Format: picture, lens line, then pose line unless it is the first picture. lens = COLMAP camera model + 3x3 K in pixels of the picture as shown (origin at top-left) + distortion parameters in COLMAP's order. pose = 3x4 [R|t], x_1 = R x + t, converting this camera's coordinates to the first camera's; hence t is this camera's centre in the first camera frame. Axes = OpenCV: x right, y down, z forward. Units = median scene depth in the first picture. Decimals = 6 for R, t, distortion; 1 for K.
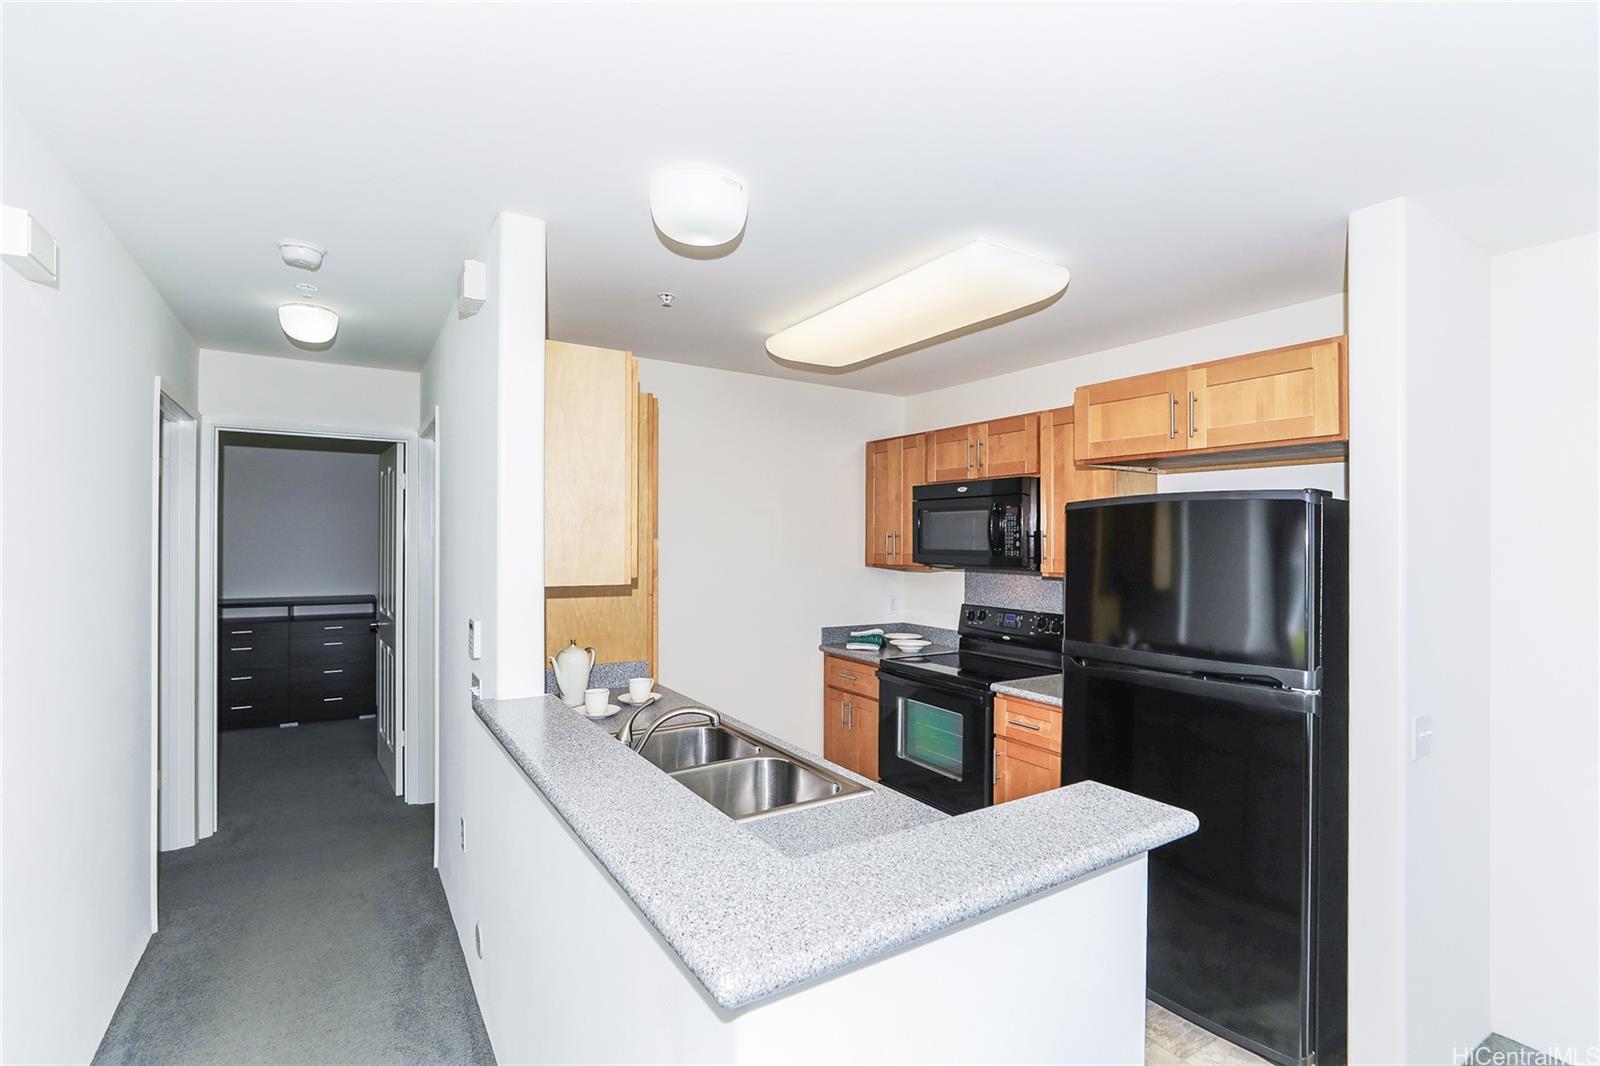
lens RADIAL K [[739.8, 0, 809.1], [0, 739.8, 529.6], [0, 0, 1]] dist [-0.029149, 0.015354]
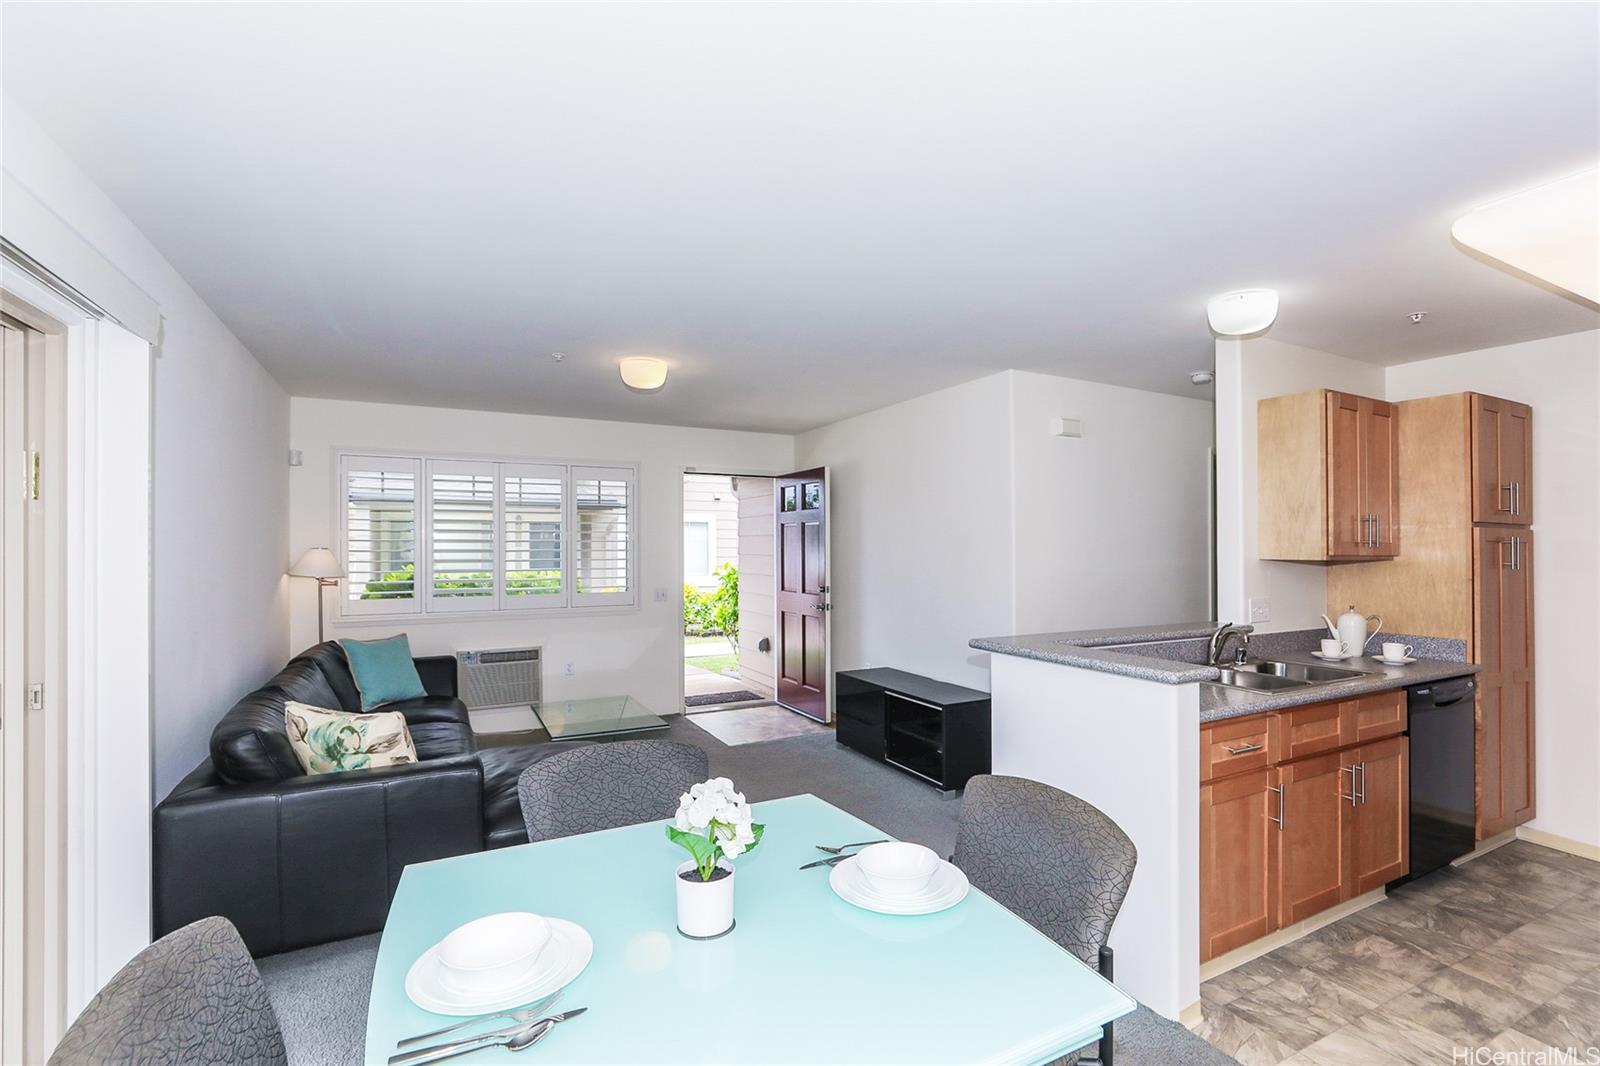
lens RADIAL K [[733.1, 0, 801.5], [0, 733.1, 539.9], [0, 0, 1]] dist [-0.029970, 0.015480]
pose [[-0.098335, -0.016950, -0.995009, 0.799115], [0.008169, 0.999808, -0.017839, 0.035941], [0.995120, -0.009882, -0.098177, 0.118760]]
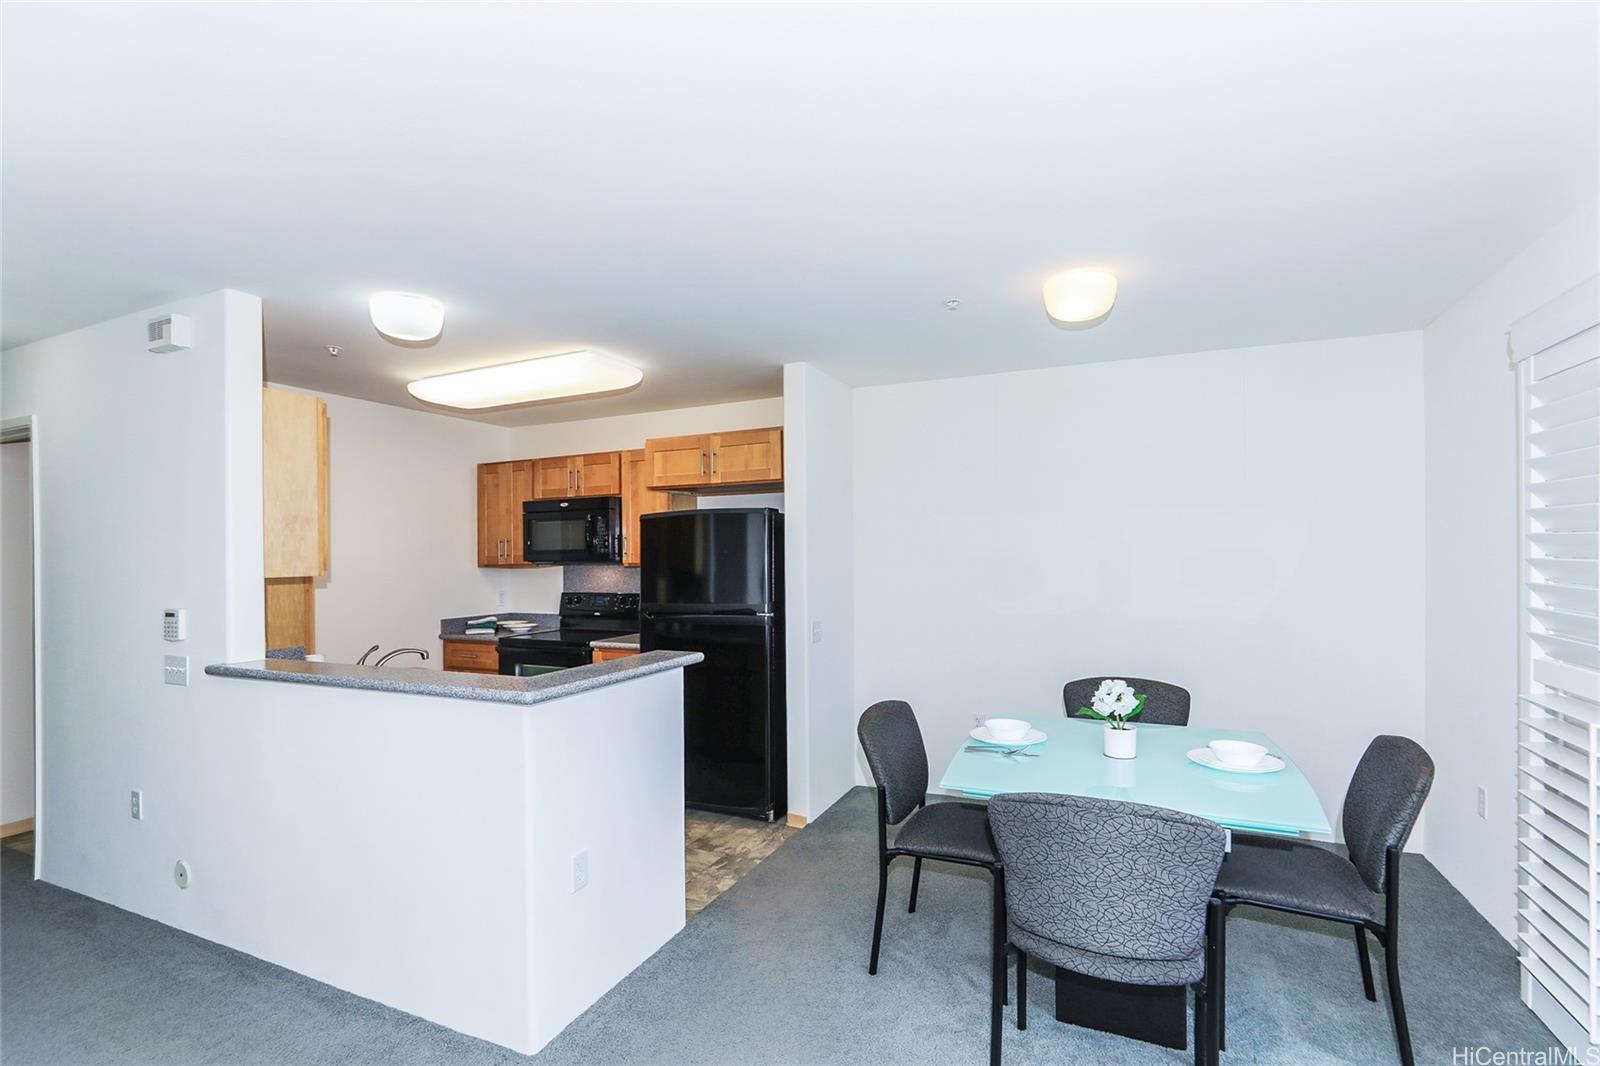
lens RADIAL K [[754.1, 0, 789.5], [0, 754.1, 531.6], [0, 0, 1]] dist [-0.000569, -0.000083]
pose [[0.856621, -0.007508, 0.515892, -0.151475], [0.014977, 0.999835, -0.010318, 0.015031], [-0.515729, 0.016565, 0.856592, -0.389940]]
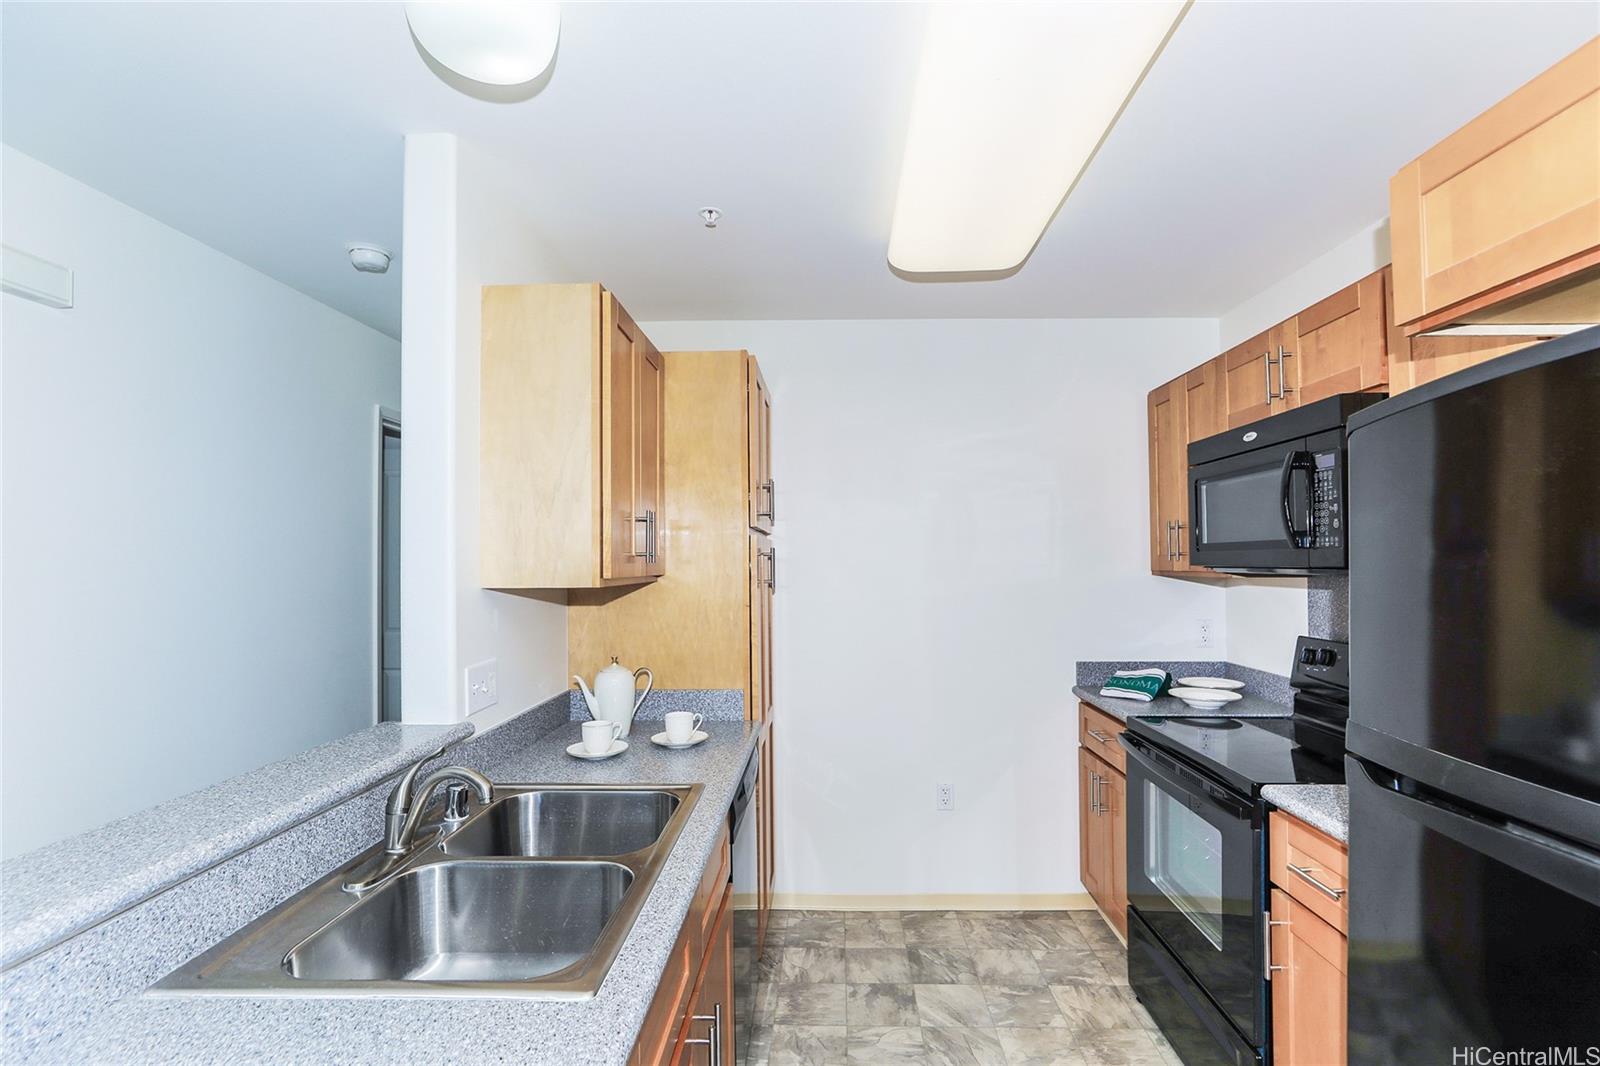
lens RADIAL K [[731.6, 0, 821.9], [0, 731.6, 539.4], [0, 0, 1]] dist [-0.024332, 0.000234]
pose [[0.830566, -0.030410, -0.556090, 0.245761], [0.021368, 0.999513, -0.022743, 0.032315], [0.556510, 0.007007, 0.830811, 0.345144]]
